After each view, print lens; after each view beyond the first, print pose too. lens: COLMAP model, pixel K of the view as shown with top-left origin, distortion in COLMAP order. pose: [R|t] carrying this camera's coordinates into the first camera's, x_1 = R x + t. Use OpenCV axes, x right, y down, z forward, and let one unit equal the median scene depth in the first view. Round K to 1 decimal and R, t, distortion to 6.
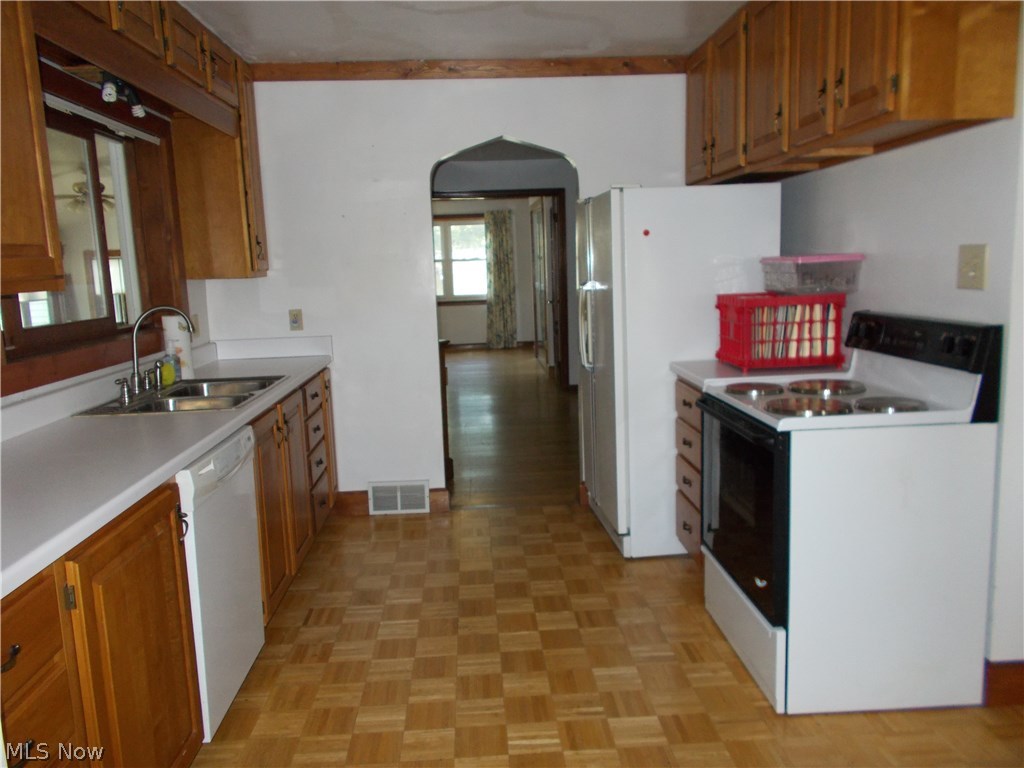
lens RADIAL K [[788.5, 0, 509.0], [0, 788.5, 382.9], [0, 0, 1]] dist [-0.000761, 0.001911]
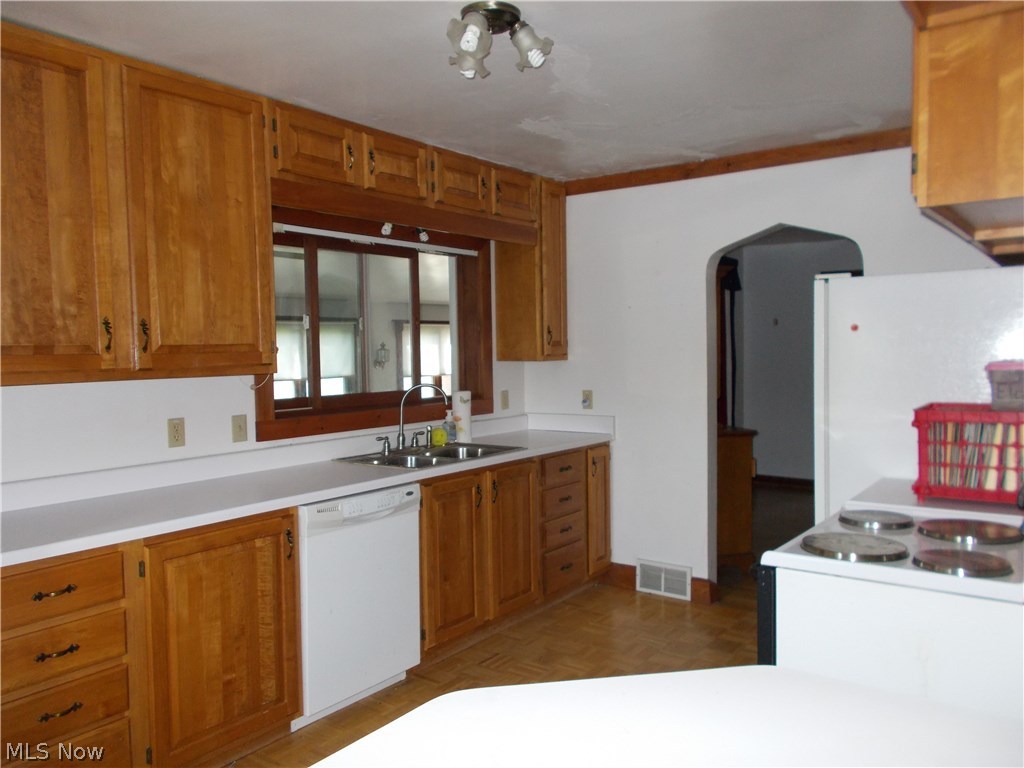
lens RADIAL K [[788.5, 0, 509.1], [0, 788.5, 385.3], [0, 0, 1]] dist [-0.000761, 0.001911]
pose [[0.772093, 0.050302, -0.633516, 0.345888], [-0.104090, 0.993410, -0.047980, -0.034454], [0.626928, 0.102988, 0.772241, 0.065989]]
